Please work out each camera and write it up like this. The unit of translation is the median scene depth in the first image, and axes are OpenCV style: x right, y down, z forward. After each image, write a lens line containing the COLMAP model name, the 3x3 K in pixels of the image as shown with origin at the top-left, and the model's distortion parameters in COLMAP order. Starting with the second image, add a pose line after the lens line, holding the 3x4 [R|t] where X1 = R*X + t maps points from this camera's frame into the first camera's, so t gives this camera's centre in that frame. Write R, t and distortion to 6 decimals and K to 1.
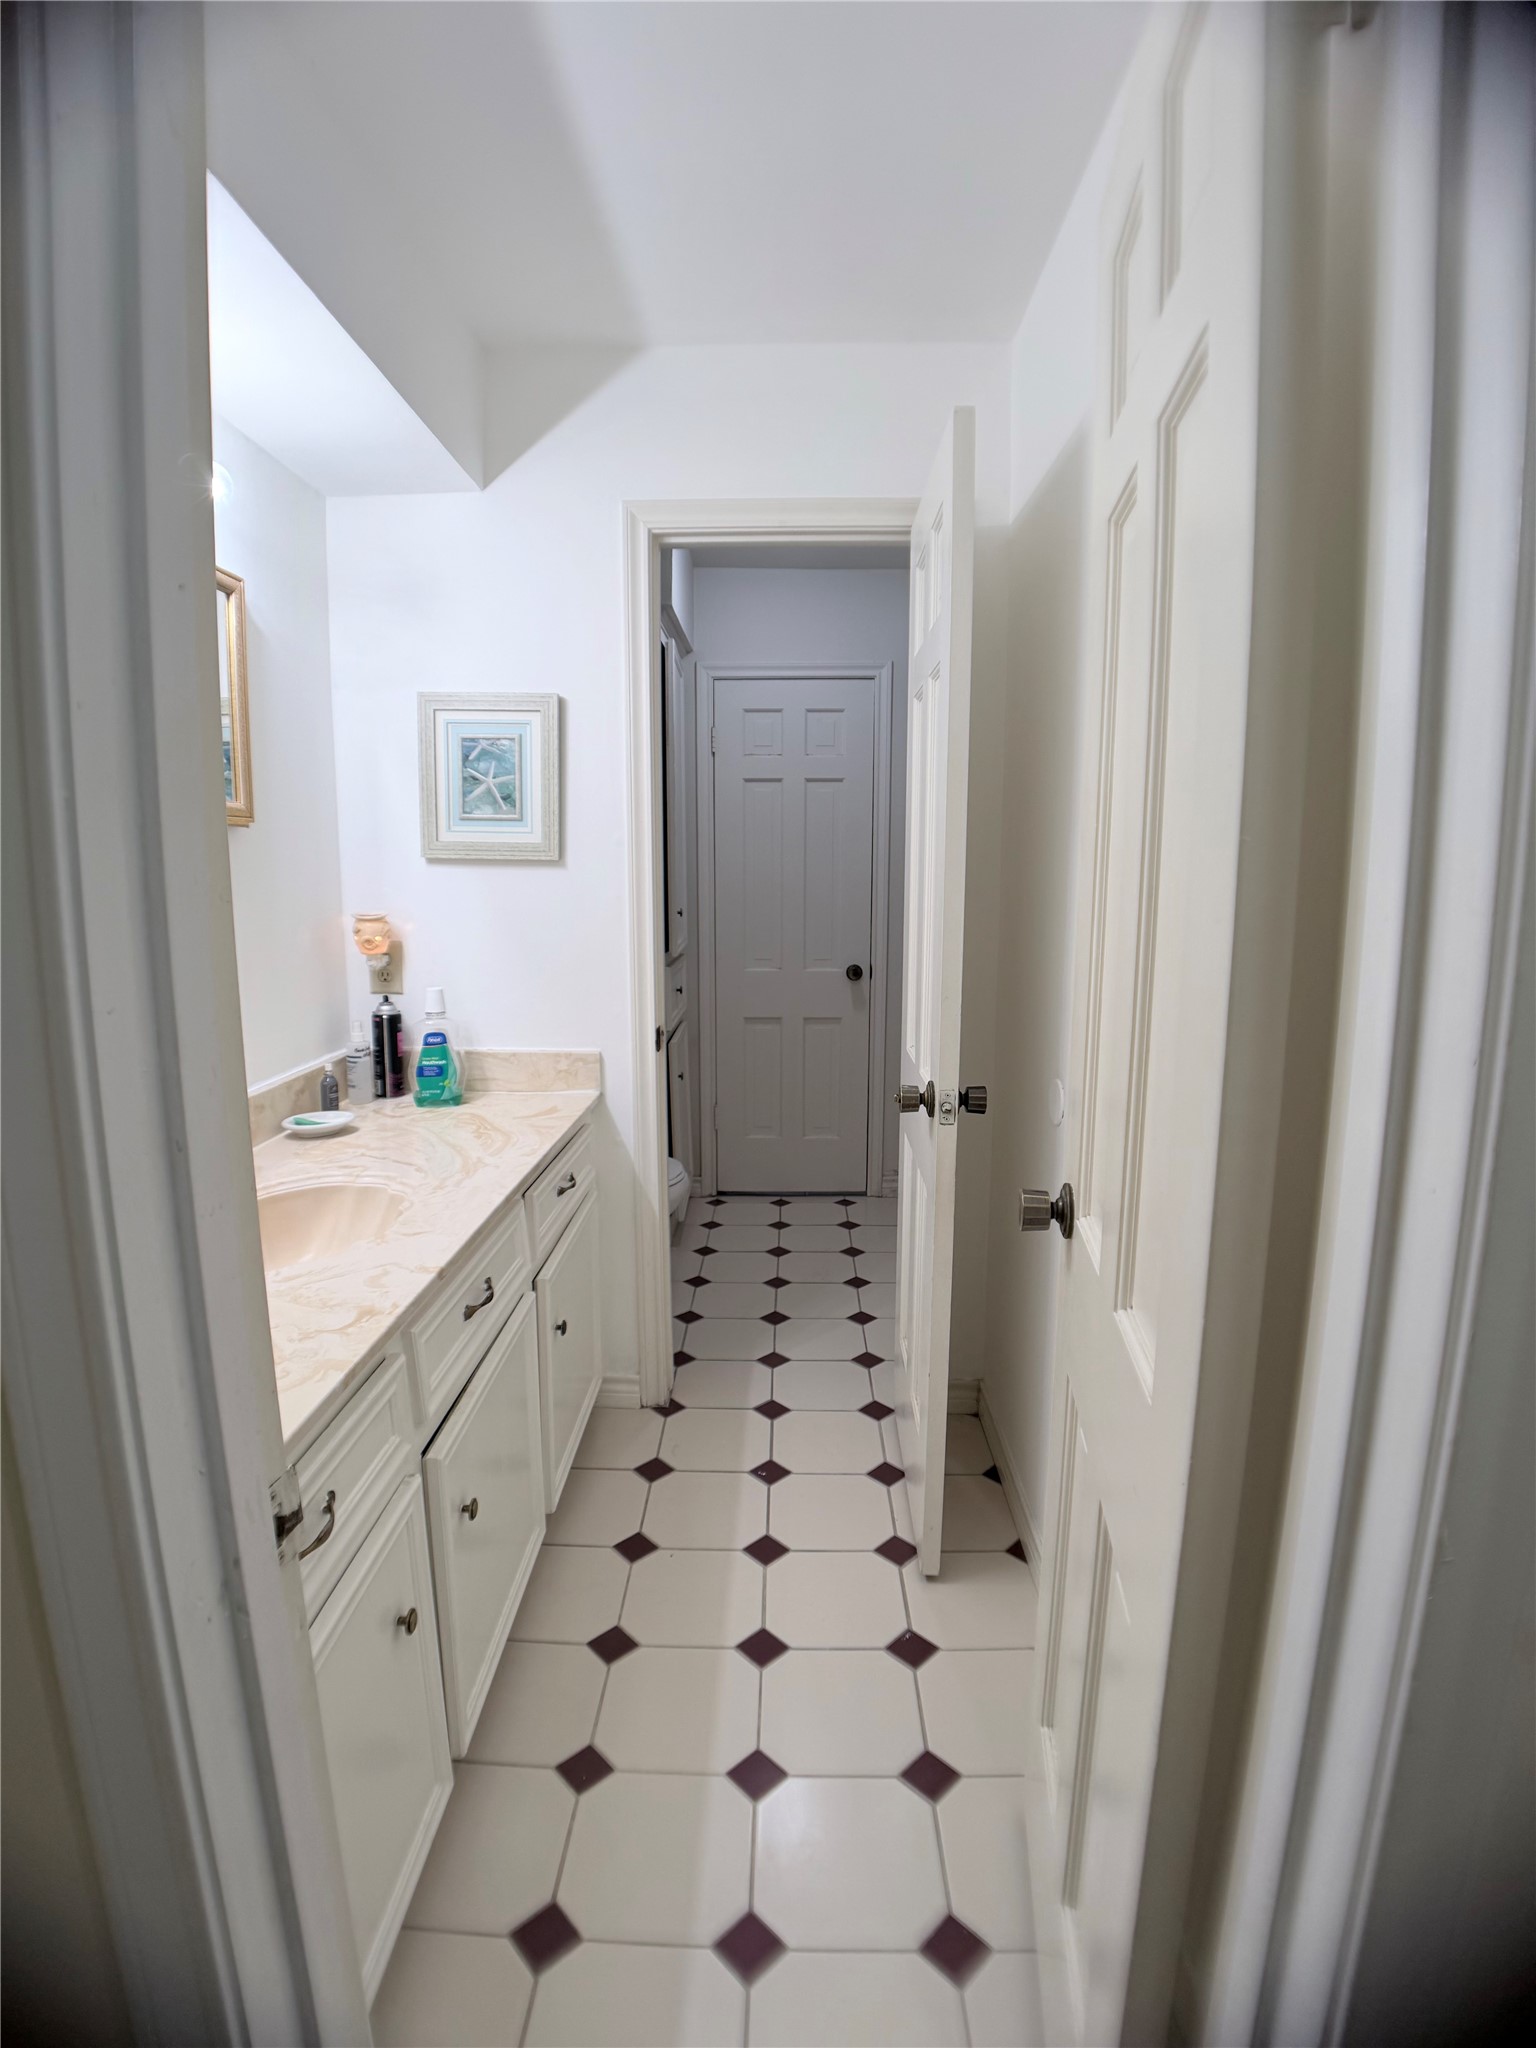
lens RADIAL K [[993.0, 0, 766.6], [0, 993.0, 1019.0], [0, 0, 1]] dist [-0.062928, -0.001069]
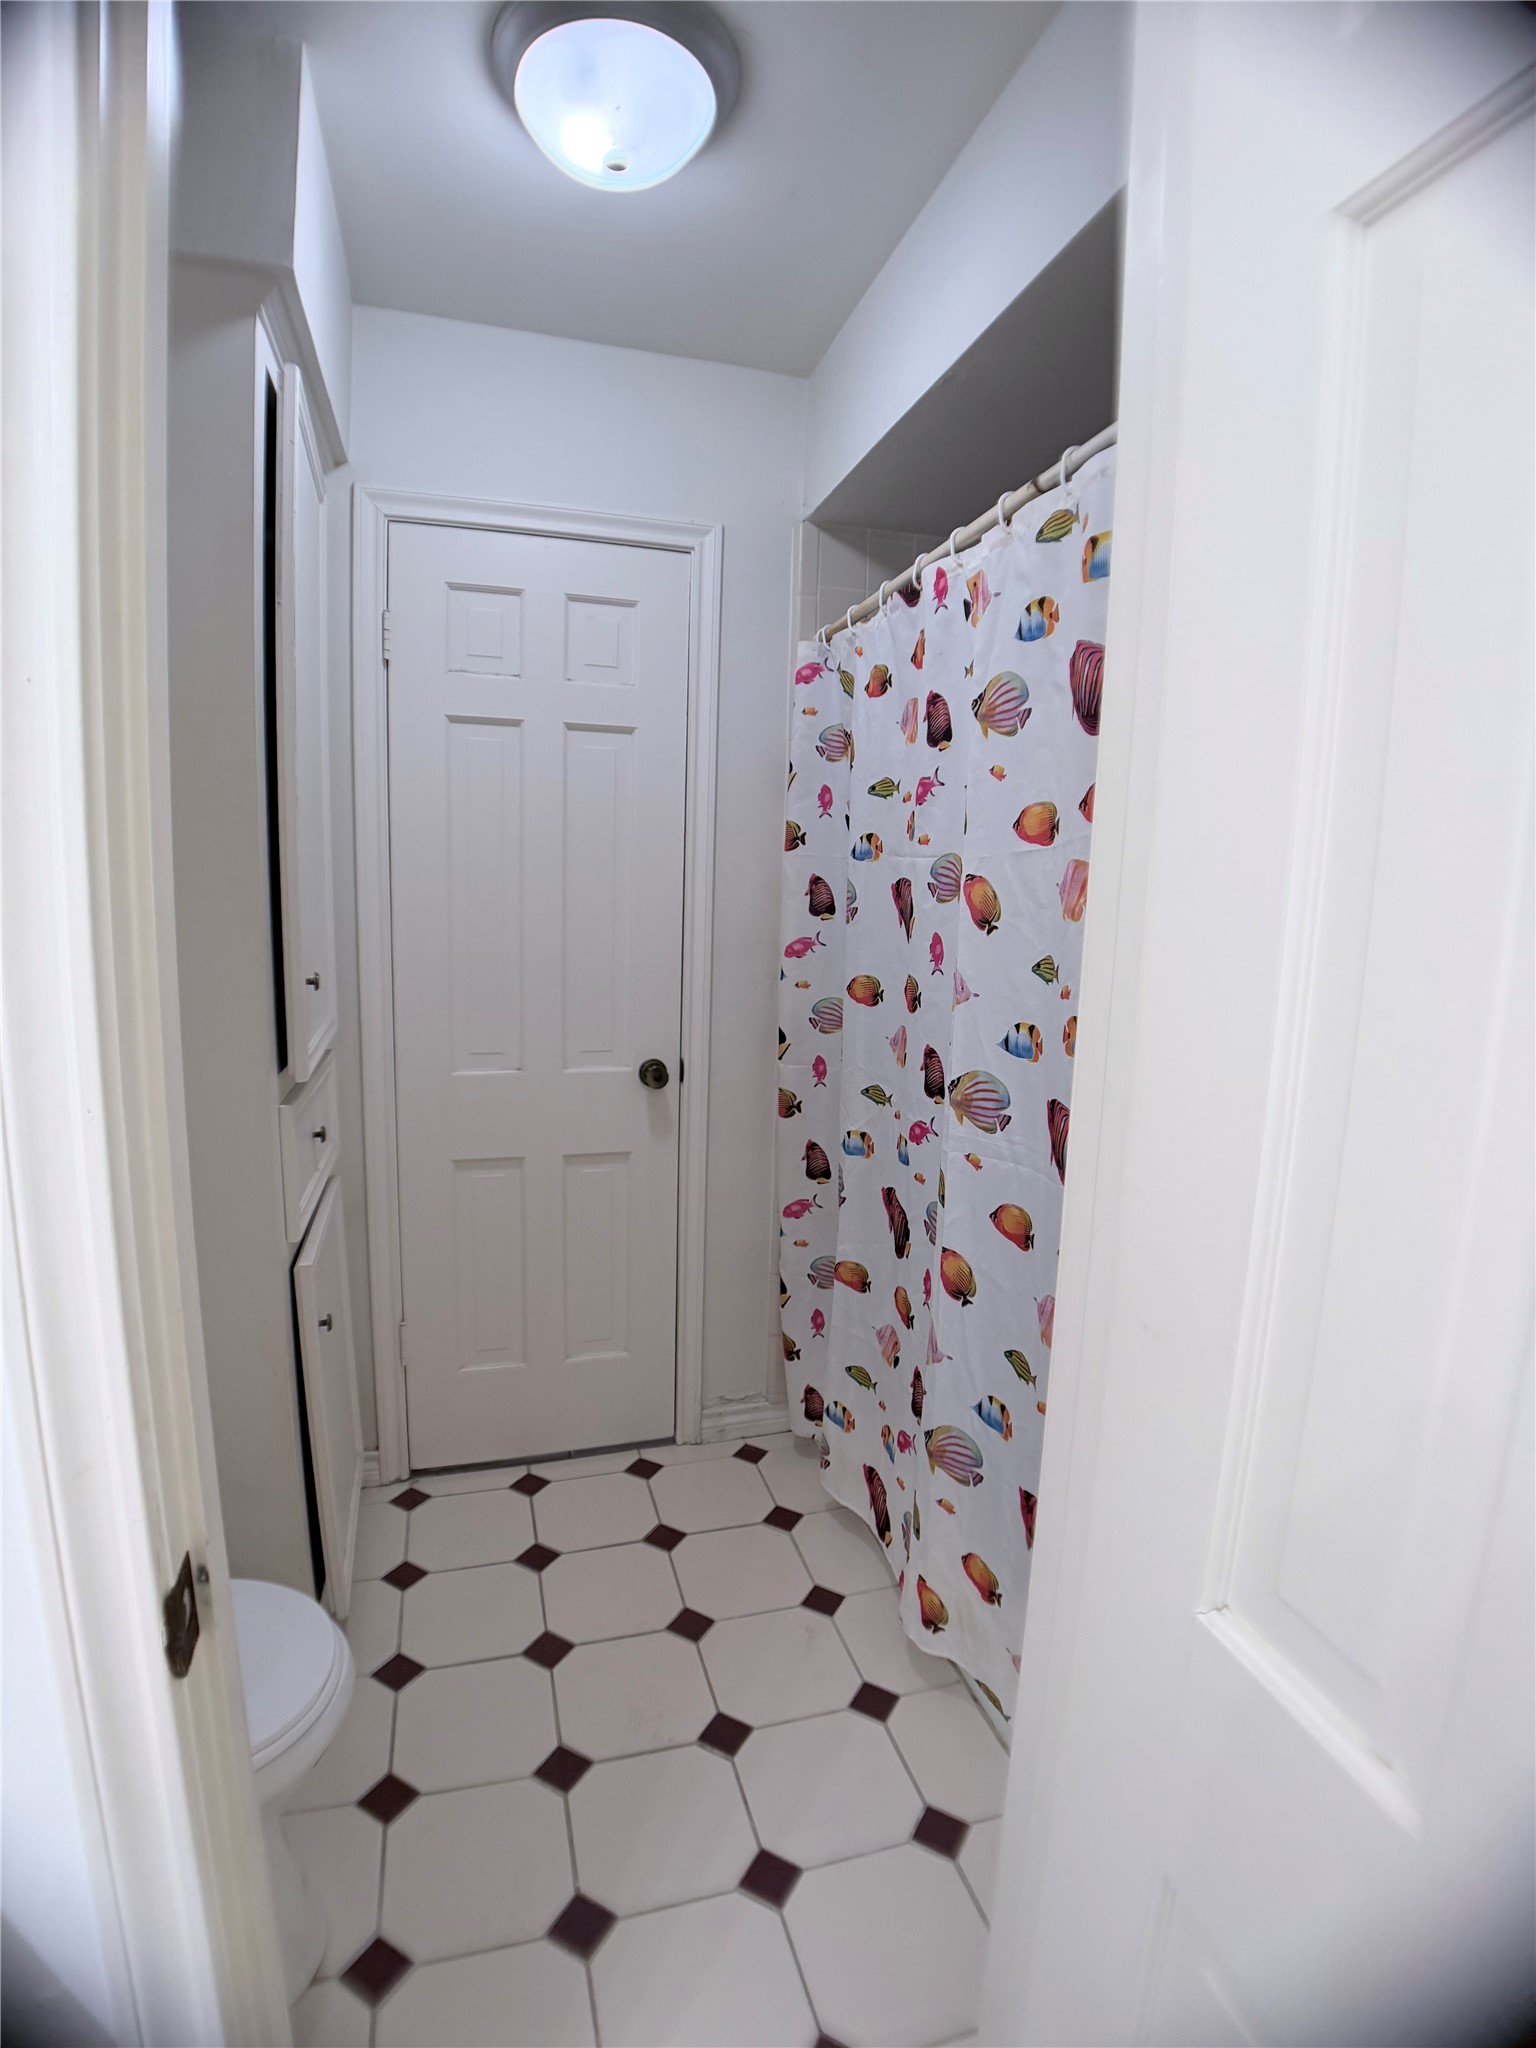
lens RADIAL K [[993.0, 0, 764.3], [0, 993.0, 1035.0], [0, 0, 1]] dist [-0.062928, -0.001069]
pose [[0.951215, -0.017449, 0.308034, -0.025814], [0.018222, 0.999834, 0.000368, -0.067792], [-0.307989, 0.005263, 0.951375, 0.440320]]
